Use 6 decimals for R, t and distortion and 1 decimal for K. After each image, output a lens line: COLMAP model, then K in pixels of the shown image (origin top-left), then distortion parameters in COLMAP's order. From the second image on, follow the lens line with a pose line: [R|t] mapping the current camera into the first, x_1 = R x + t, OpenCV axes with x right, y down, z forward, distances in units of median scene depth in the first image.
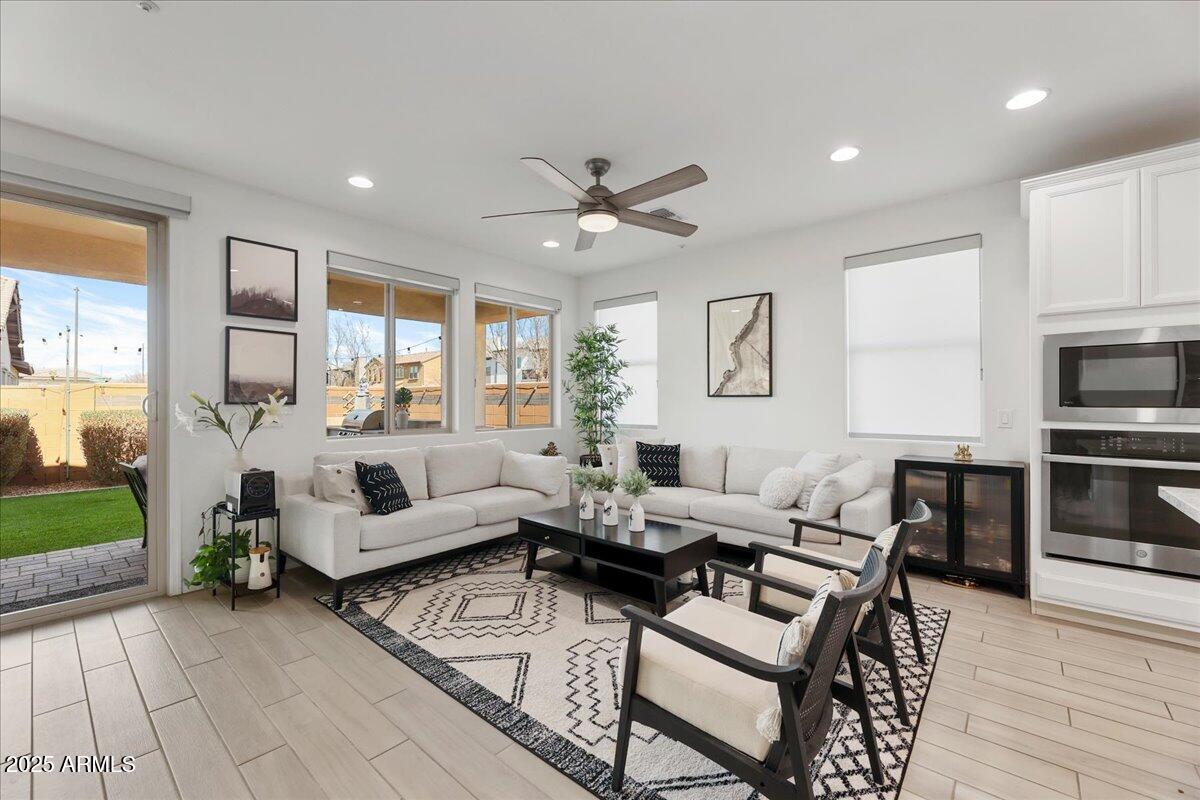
lens RADIAL K [[488.7, 0, 595.0], [0, 488.7, 400.3], [0, 0, 1]] dist [-0.000601, 0.000116]
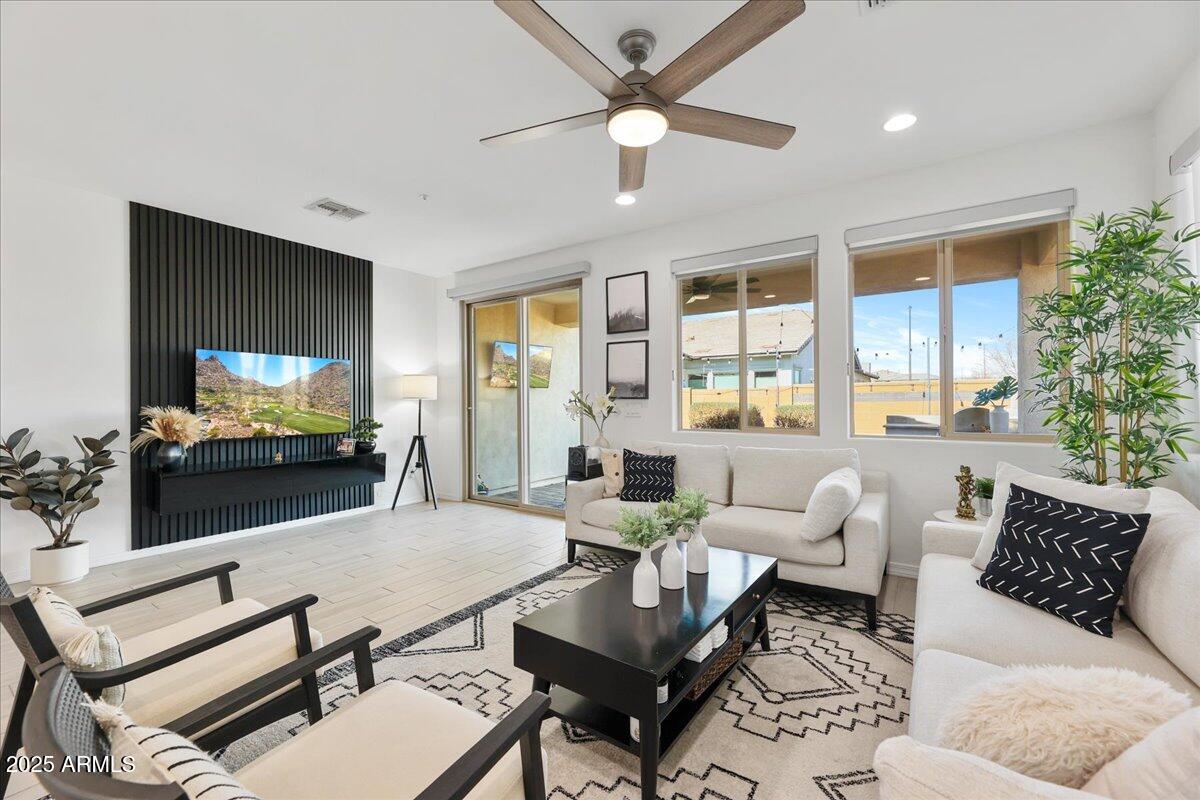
lens RADIAL K [[488.7, 0, 592.6], [0, 488.7, 395.6], [0, 0, 1]] dist [-0.000601, 0.000116]
pose [[0.104874, -0.005308, -0.994471, 0.620335], [0.005309, 0.999974, -0.004778, 0.006226], [0.994471, -0.004779, 0.104900, 0.793047]]
